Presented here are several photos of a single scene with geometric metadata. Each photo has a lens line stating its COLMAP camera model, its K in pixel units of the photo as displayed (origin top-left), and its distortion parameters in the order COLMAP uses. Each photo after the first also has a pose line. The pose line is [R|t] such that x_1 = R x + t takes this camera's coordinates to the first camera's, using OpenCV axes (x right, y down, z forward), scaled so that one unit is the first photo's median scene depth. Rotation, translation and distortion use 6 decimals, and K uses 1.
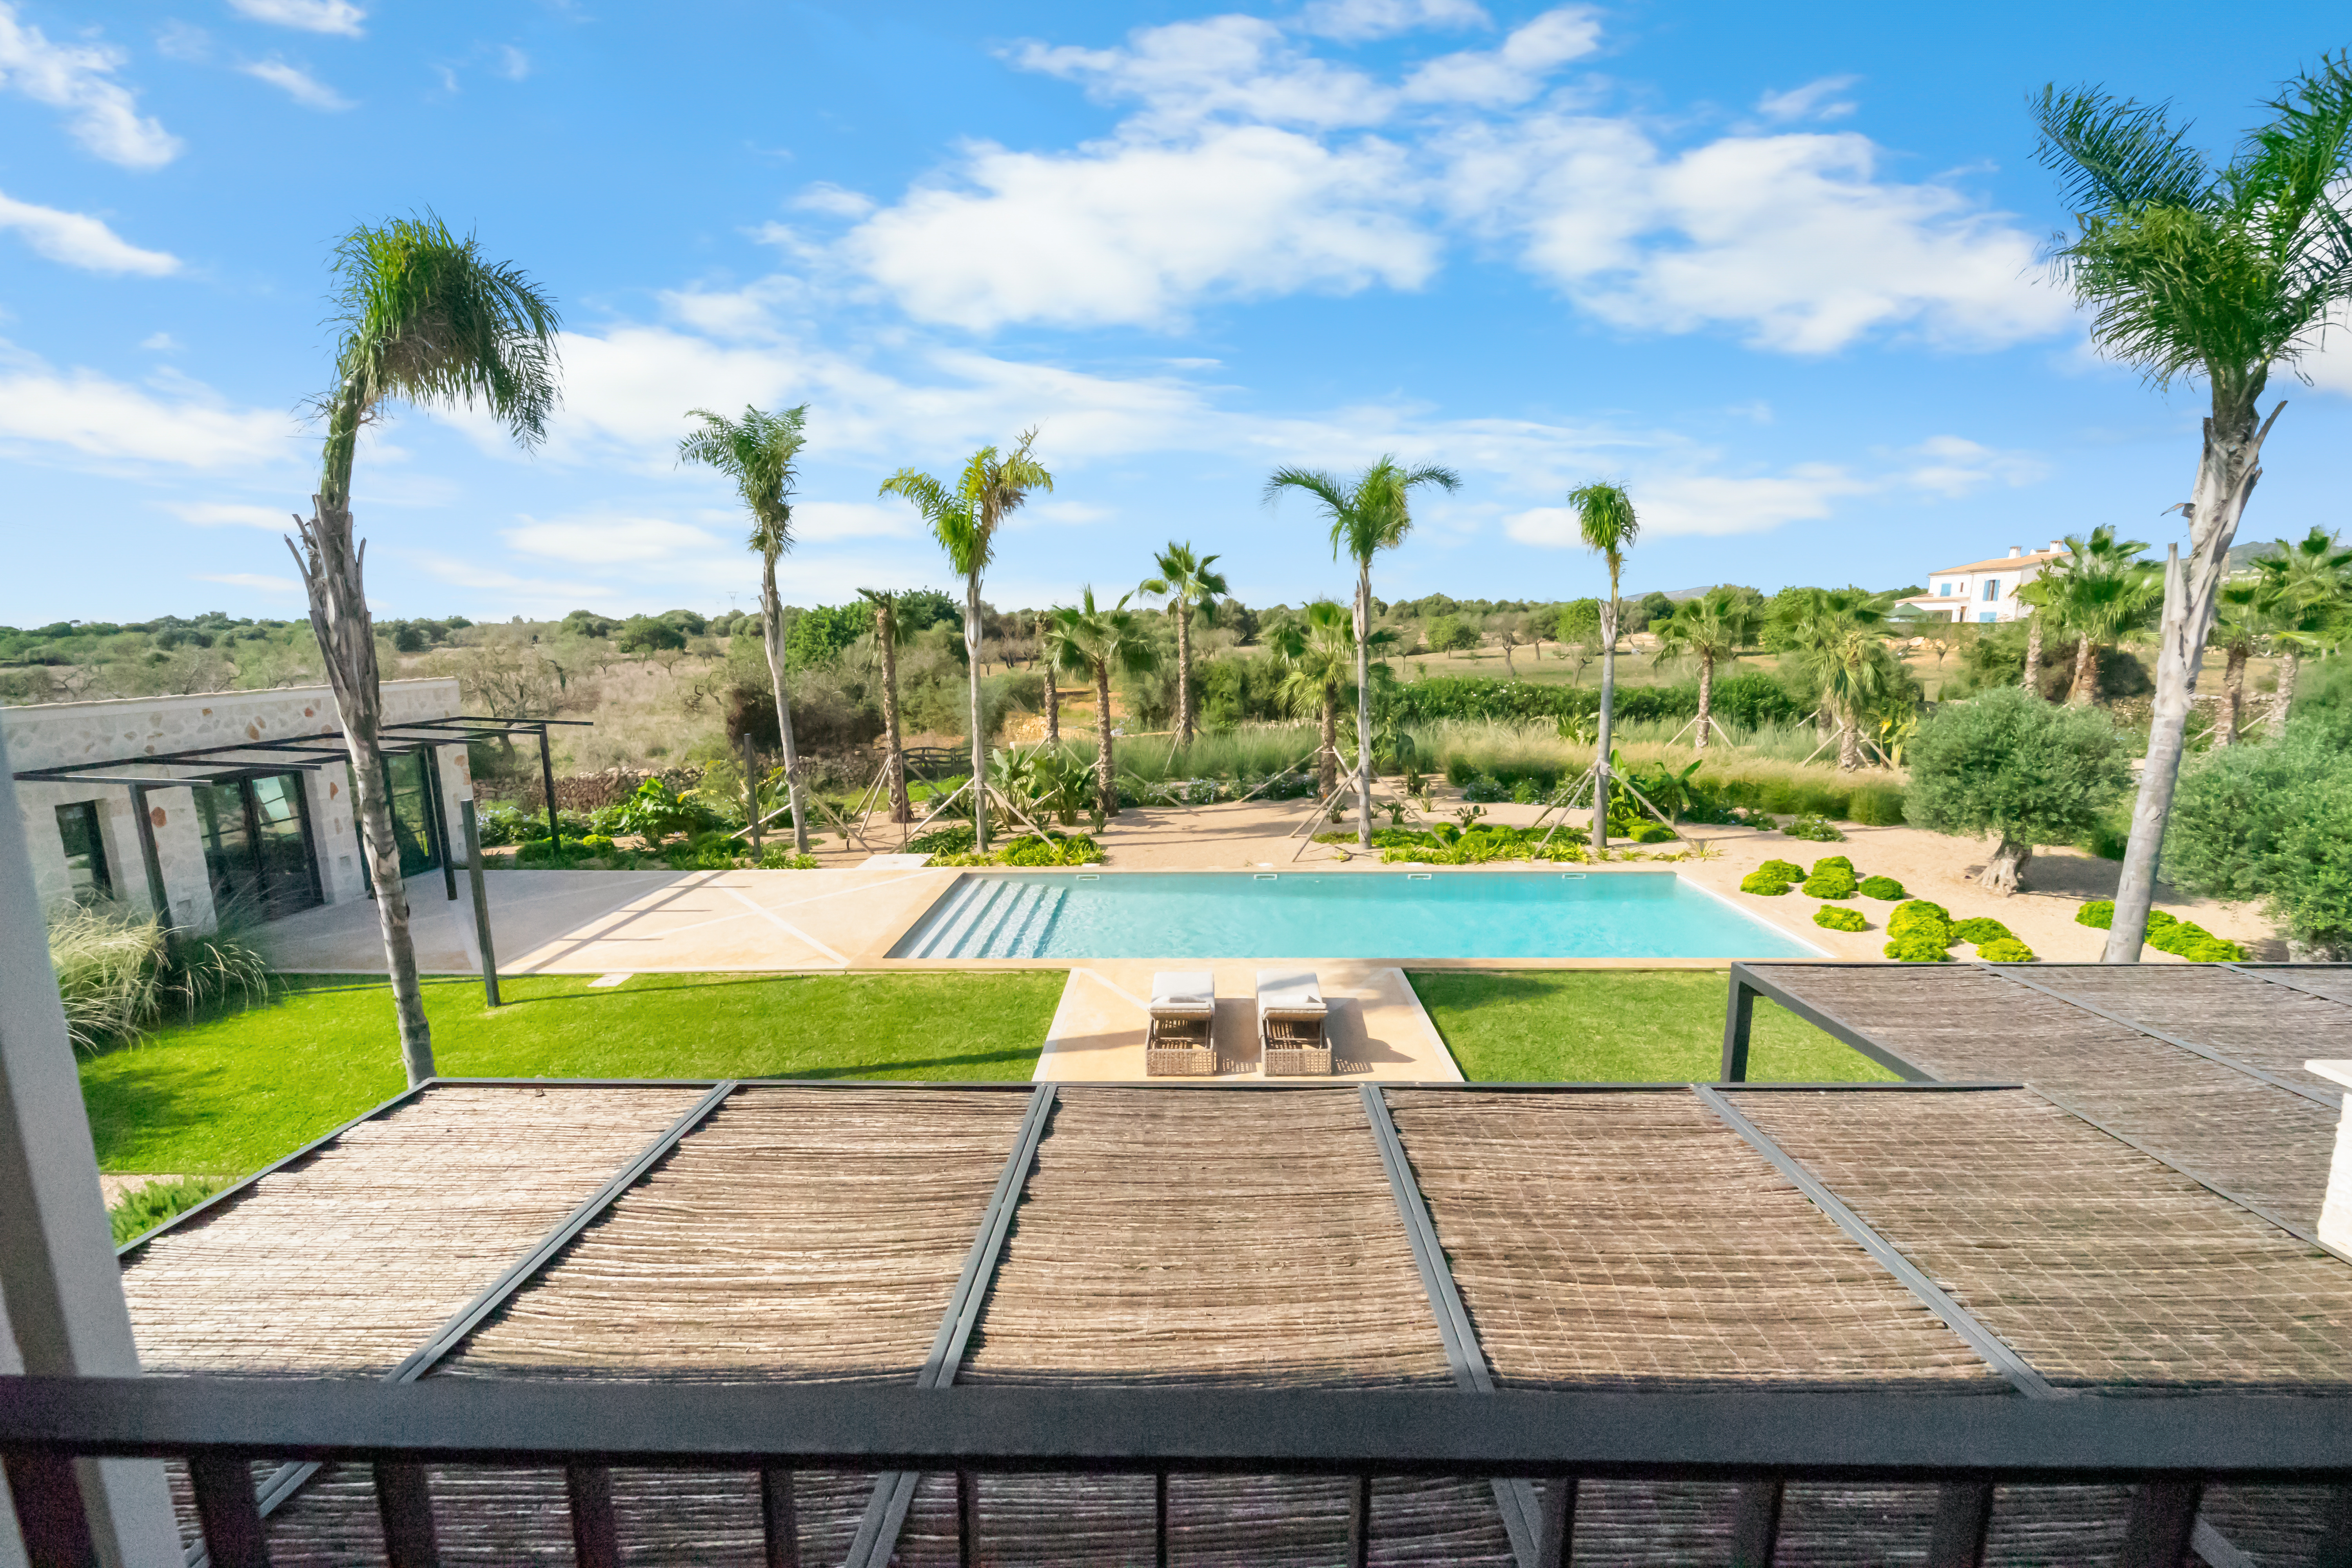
lens RADIAL K [[964.9, 0, 1176.0], [0, 964.9, 784.0], [0, 0, 1]] dist [-0.000254, 0.000069]
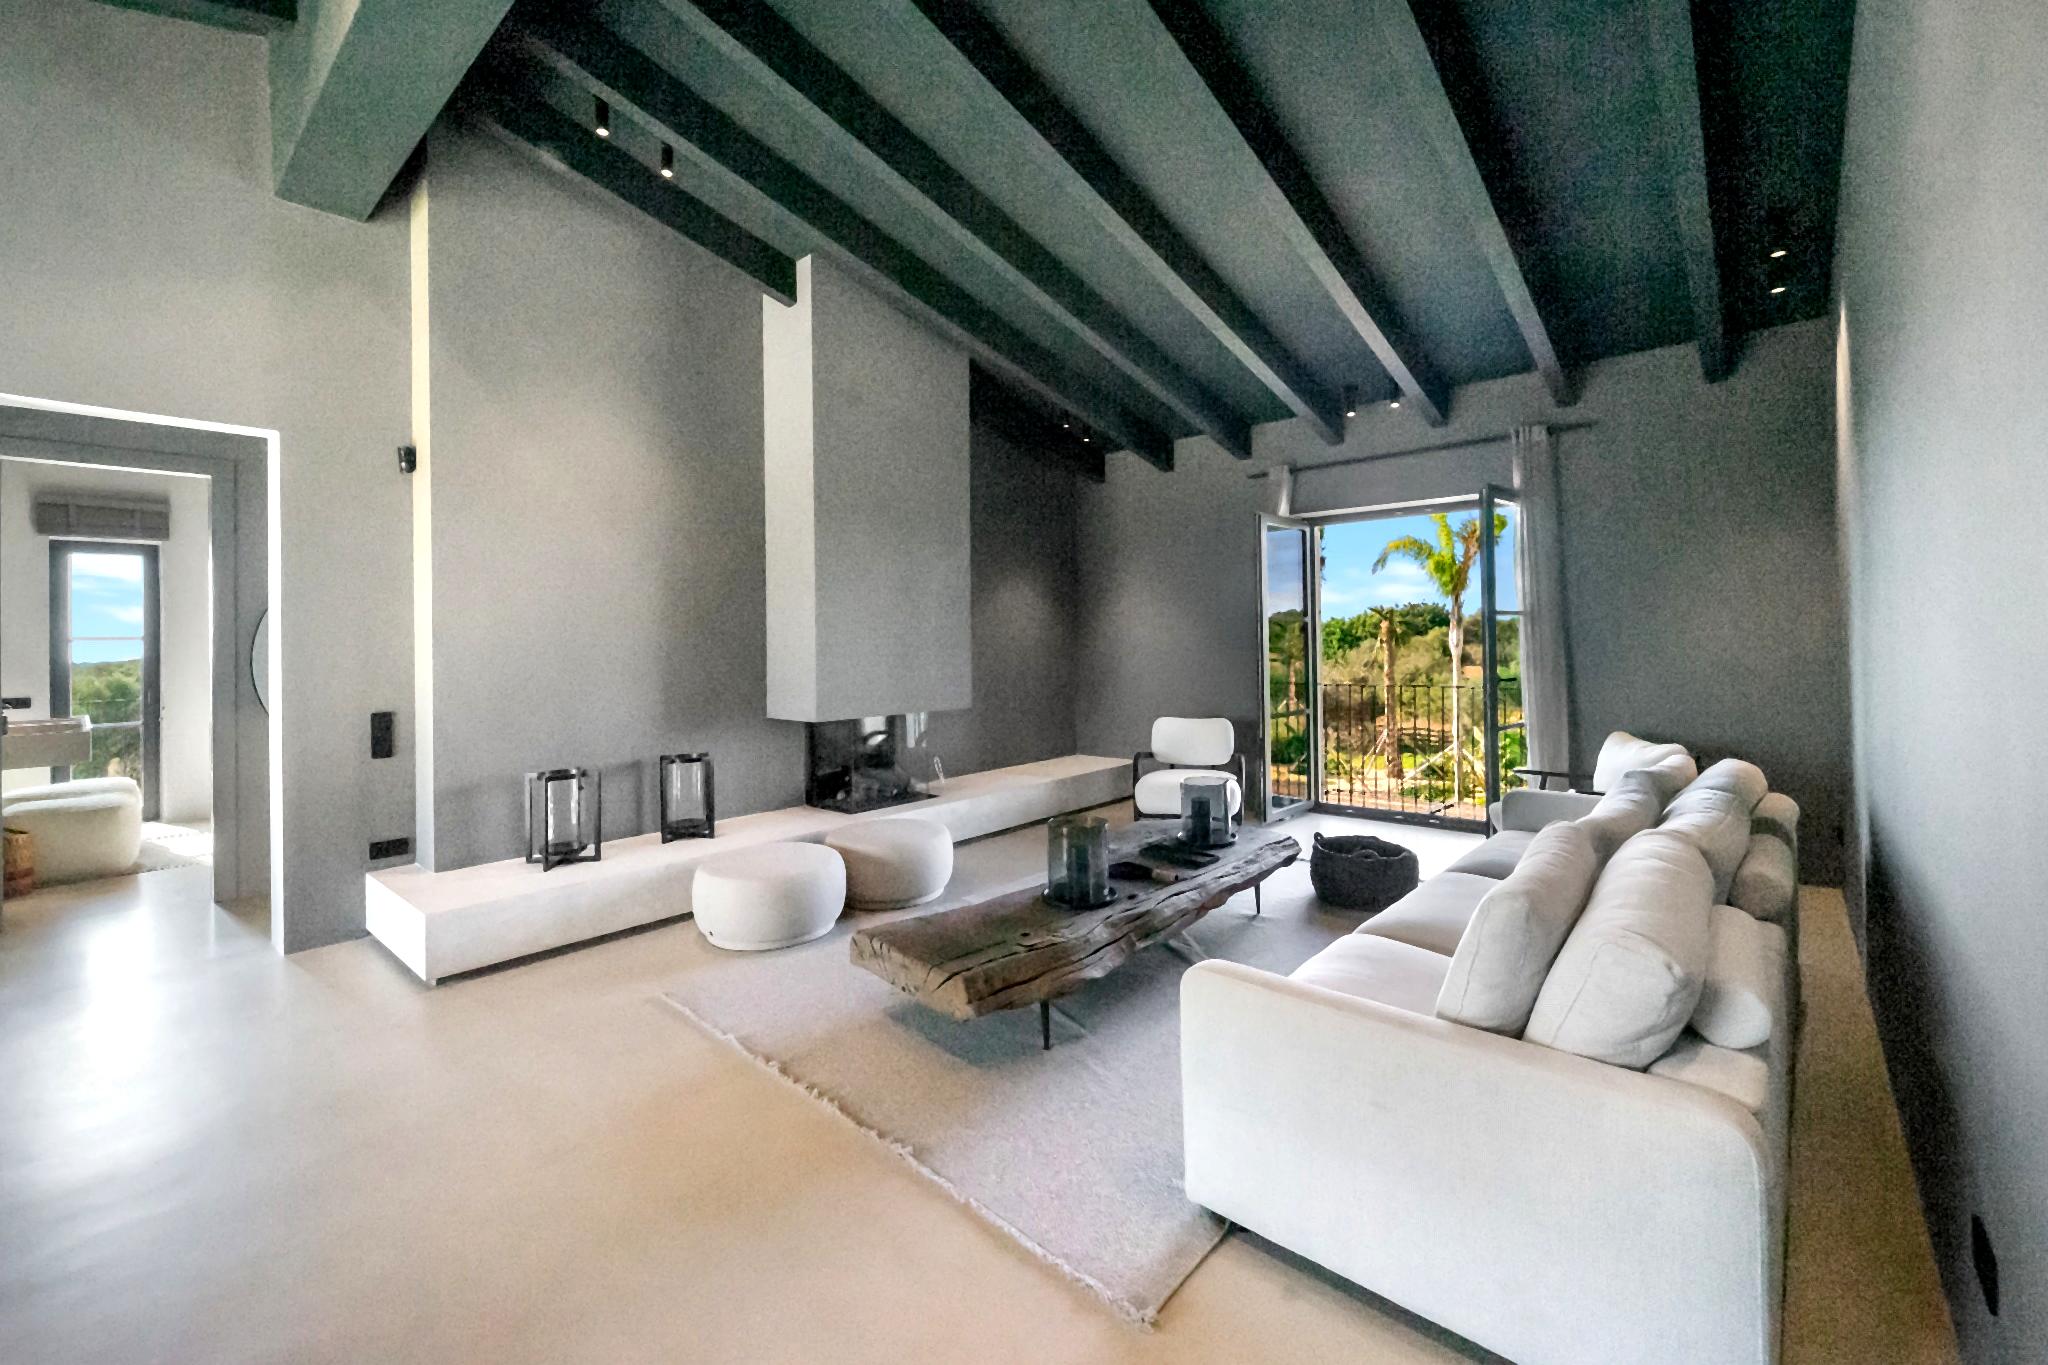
lens RADIAL K [[840.2, 0, 1024.0], [0, 840.2, 682.5], [0, 0, 1]] dist [-0.000254, 0.000069]
pose [[0.768820, 0.019742, -0.639161, 0.047610], [-0.085800, 0.993670, -0.072513, 0.027541], [0.633683, 0.110589, 0.765647, -0.173777]]
